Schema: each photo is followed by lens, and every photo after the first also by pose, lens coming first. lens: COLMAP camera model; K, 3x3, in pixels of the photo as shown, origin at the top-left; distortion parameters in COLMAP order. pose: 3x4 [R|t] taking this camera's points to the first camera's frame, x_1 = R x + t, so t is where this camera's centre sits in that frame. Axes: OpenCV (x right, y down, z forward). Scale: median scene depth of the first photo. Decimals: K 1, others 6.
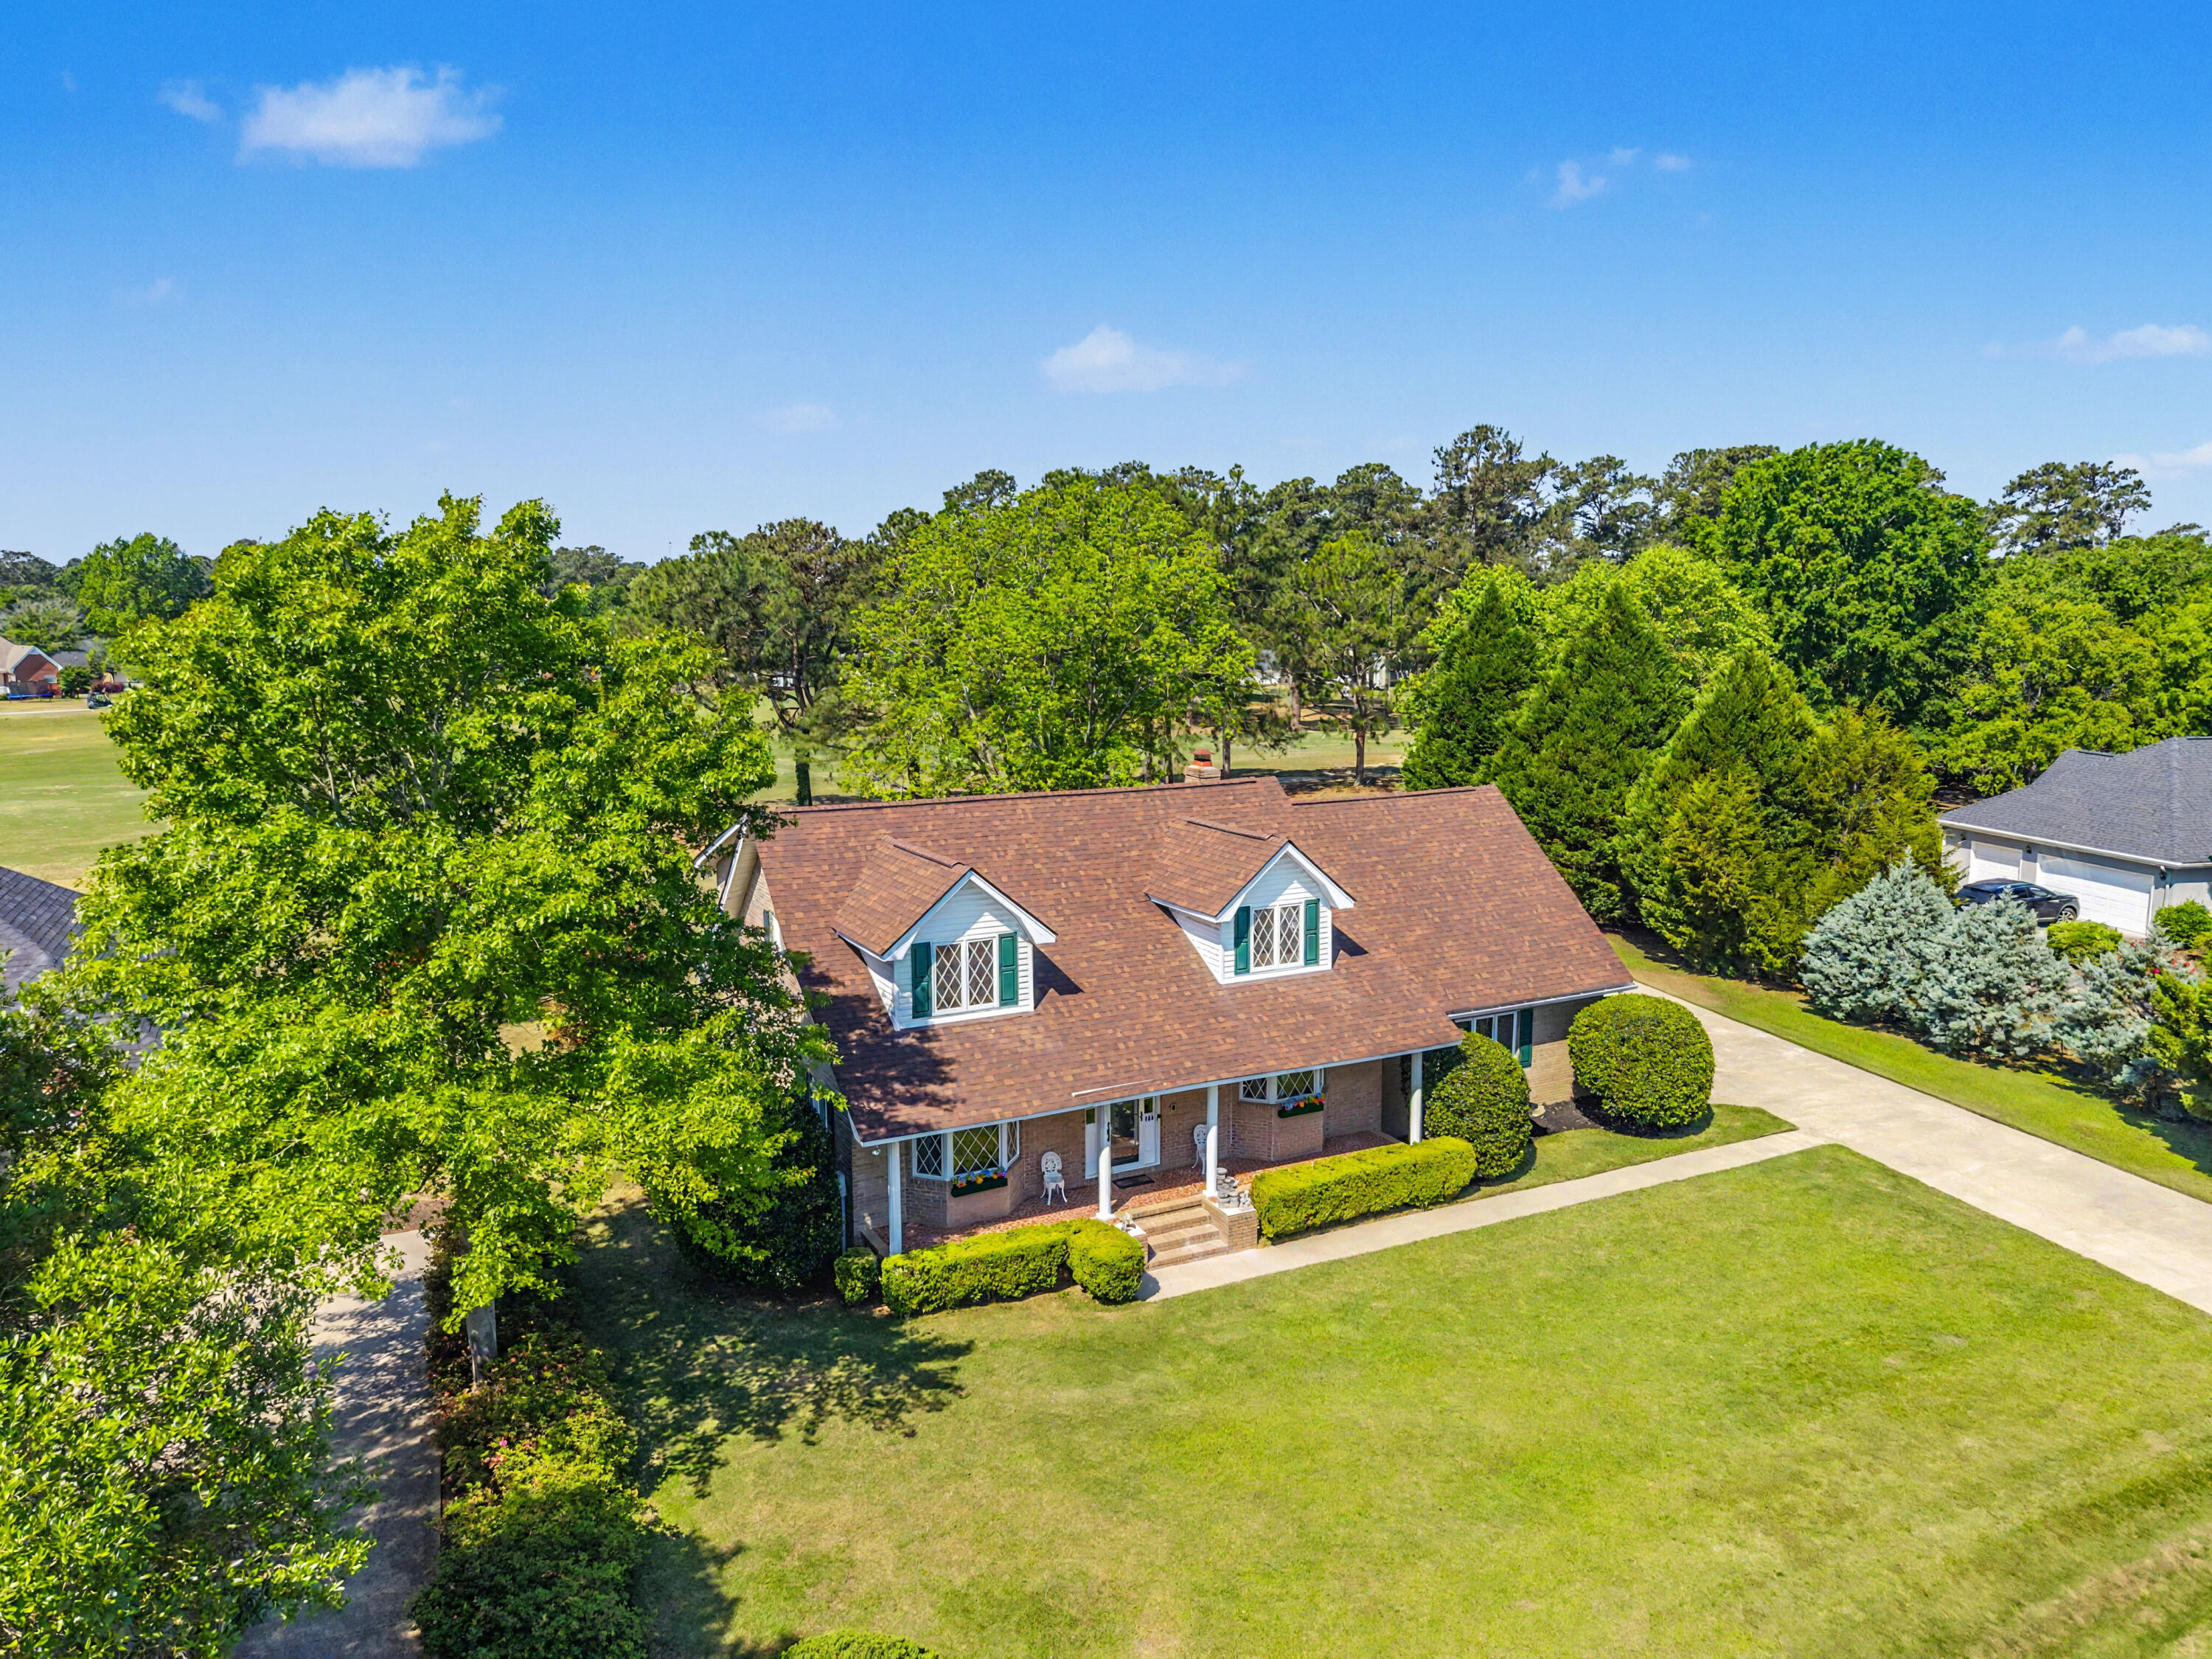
lens RADIAL K [[1493.6, 0, 1111.6], [0, 1493.6, 796.4], [0, 0, 1]] dist [0.014784, -0.003074]
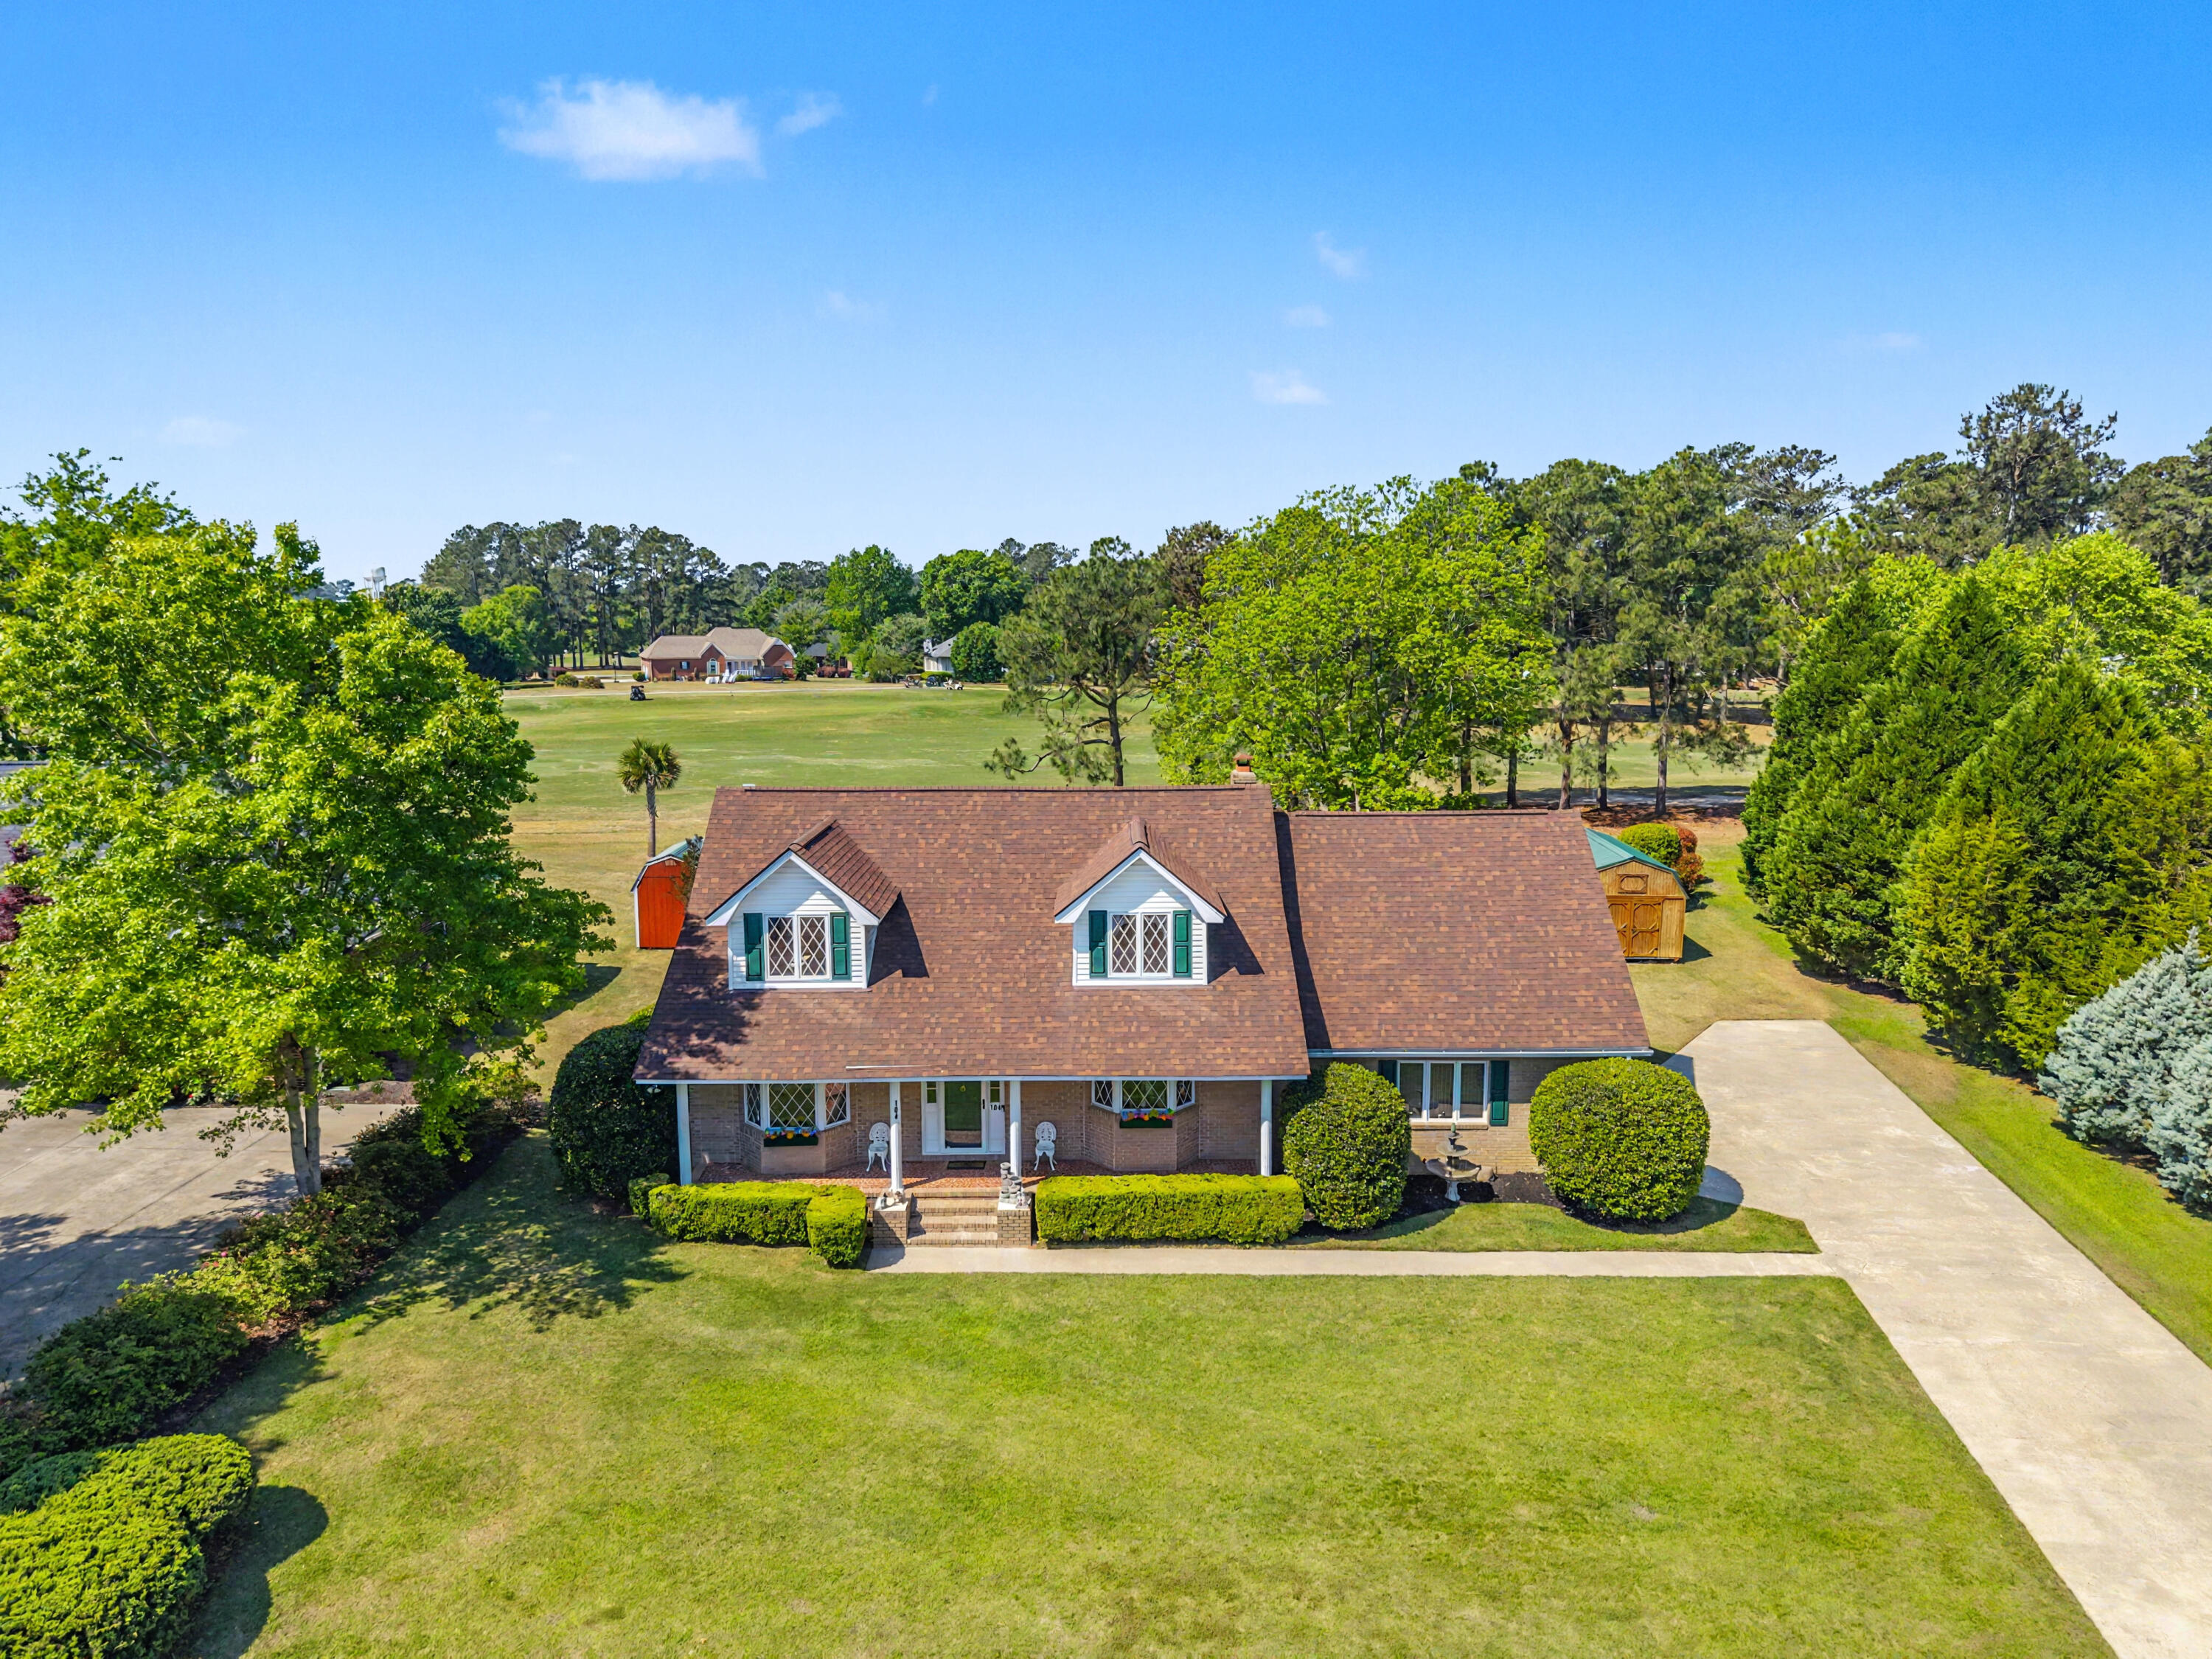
lens RADIAL K [[1493.6, 0, 1111.6], [0, 1493.6, 796.4], [0, 0, 1]] dist [0.014784, -0.003074]
pose [[0.891339, 0.056785, -0.449767, 0.567865], [-0.055824, 0.998322, 0.015413, -0.019039], [0.449888, 0.011370, 0.893013, 0.121802]]
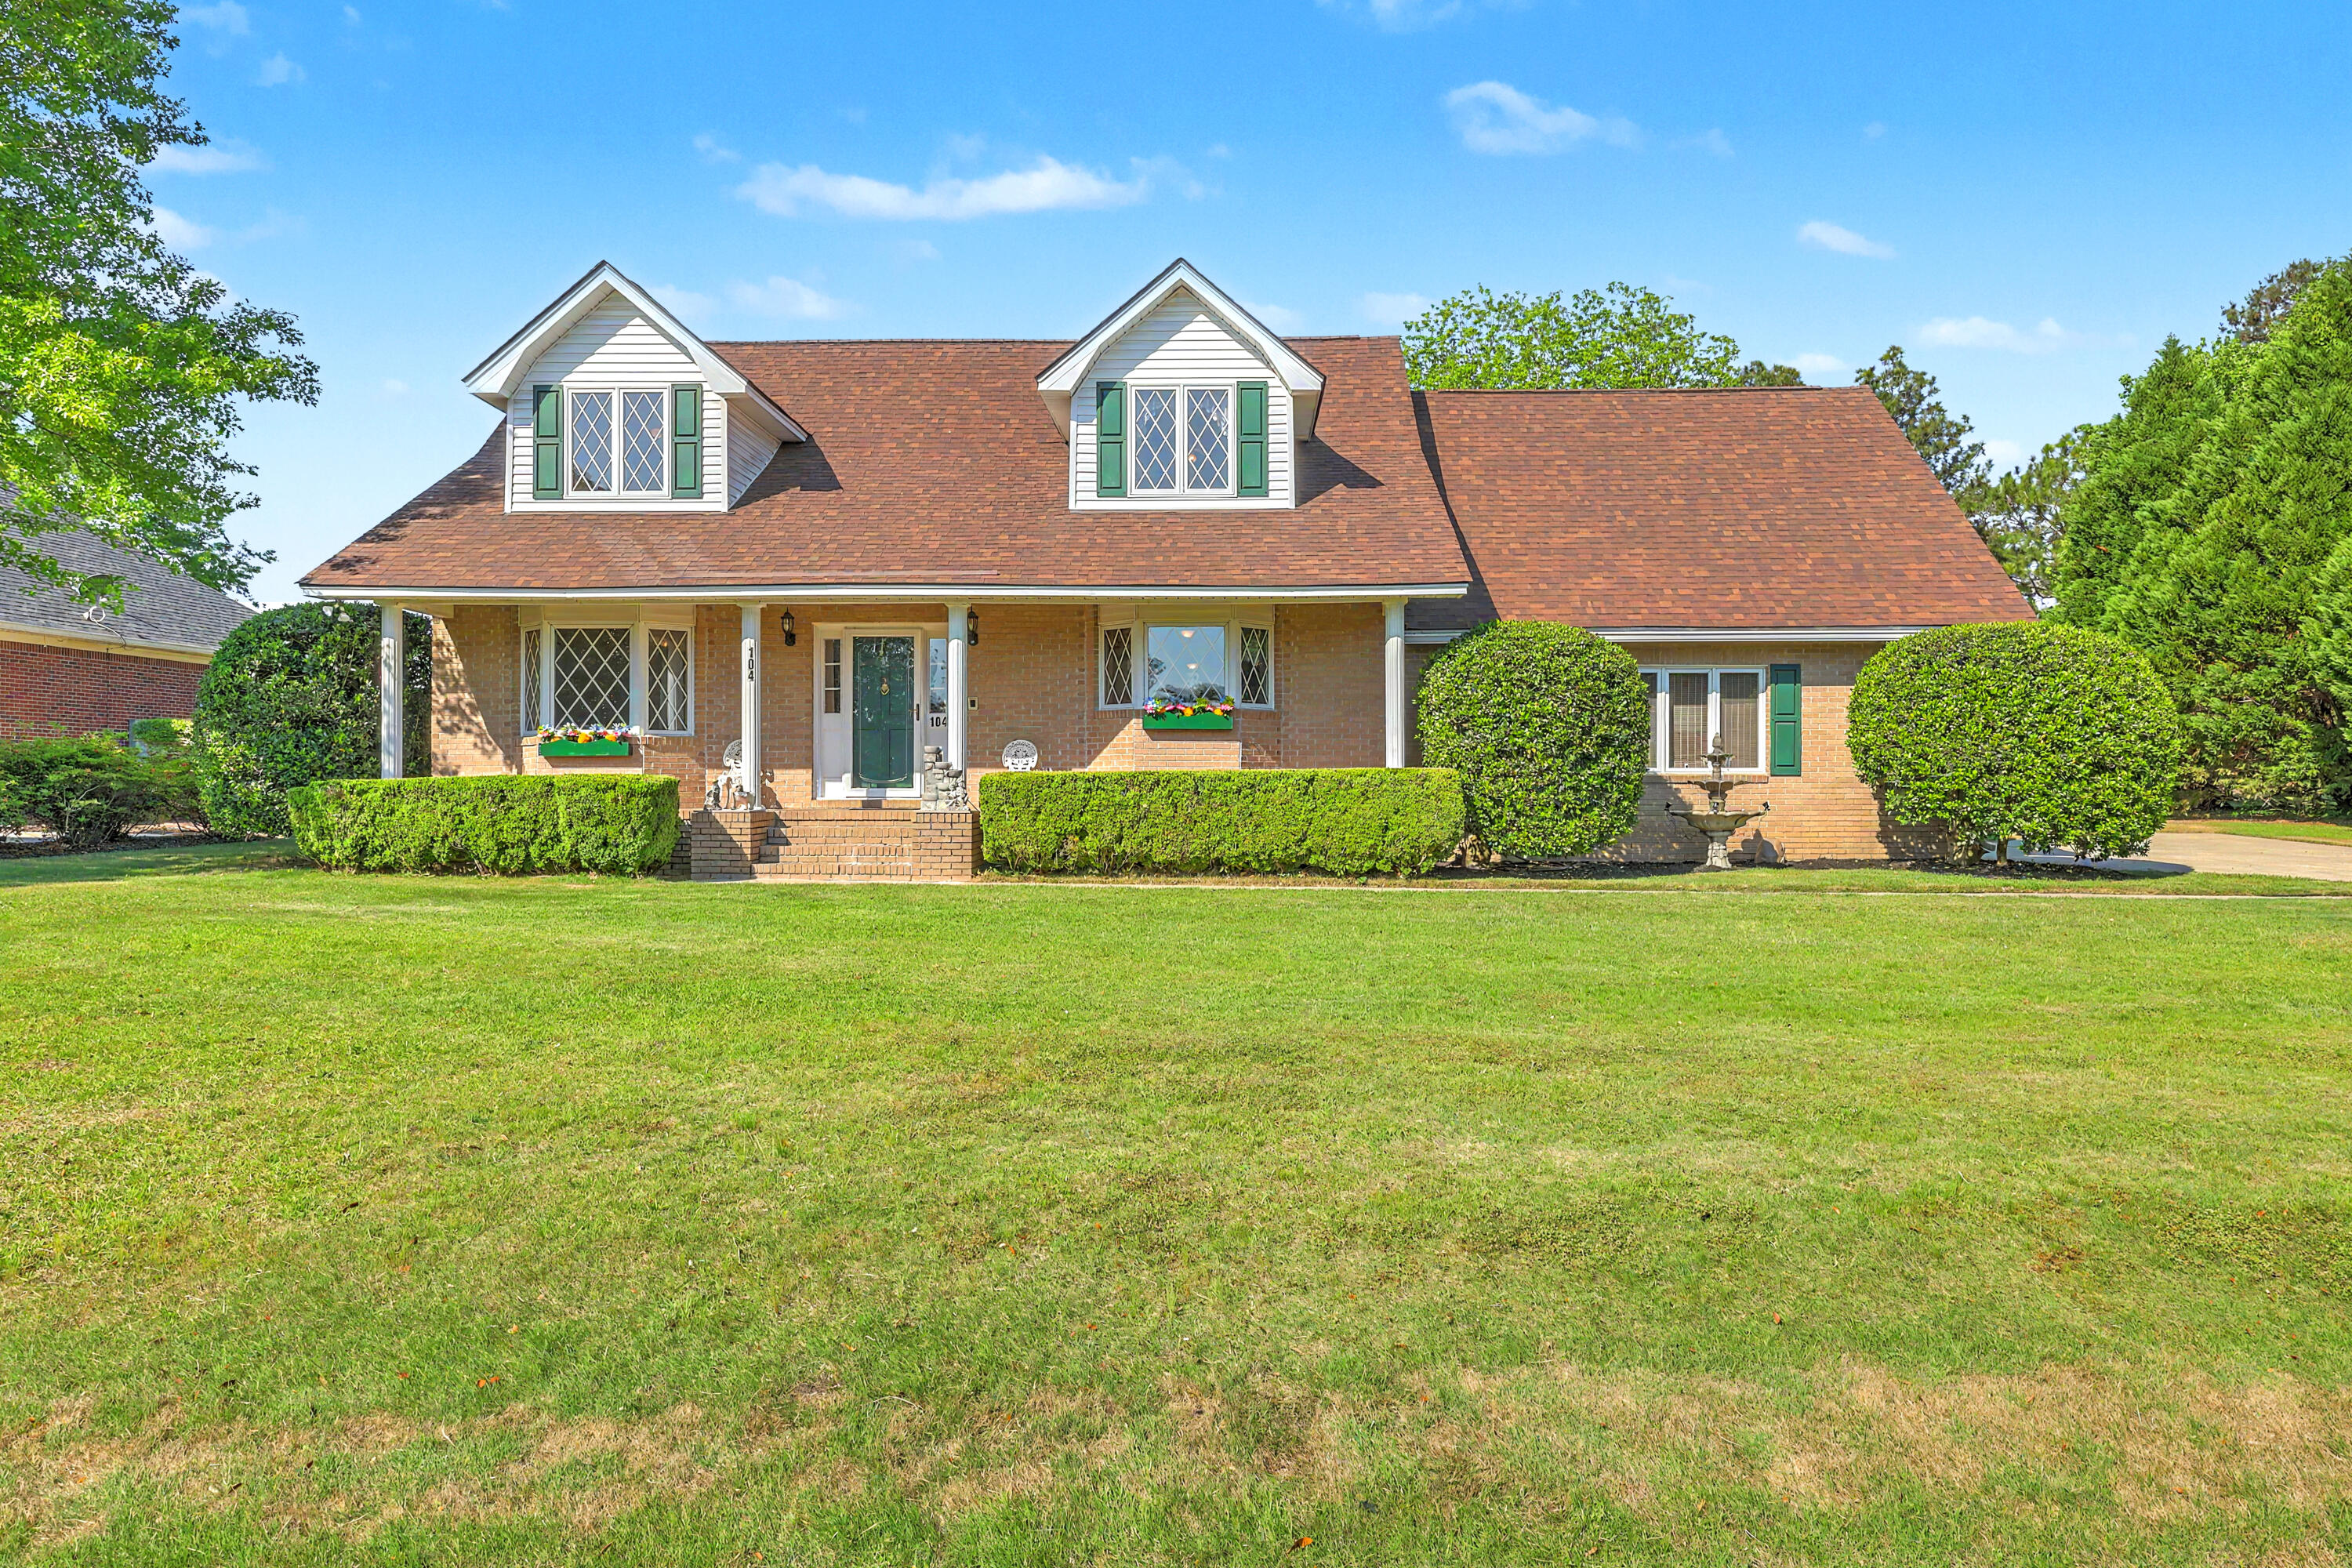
lens RADIAL K [[1586.2, 0, 1190.2], [0, 1586.2, 780.0], [0, 0, 1]] dist [-0.000630, 0.000343]
pose [[0.878403, 0.006950, -0.477870, 0.443703], [-0.062403, 0.993002, -0.100266, 0.310032], [0.473829, 0.117895, 0.872690, 0.503540]]
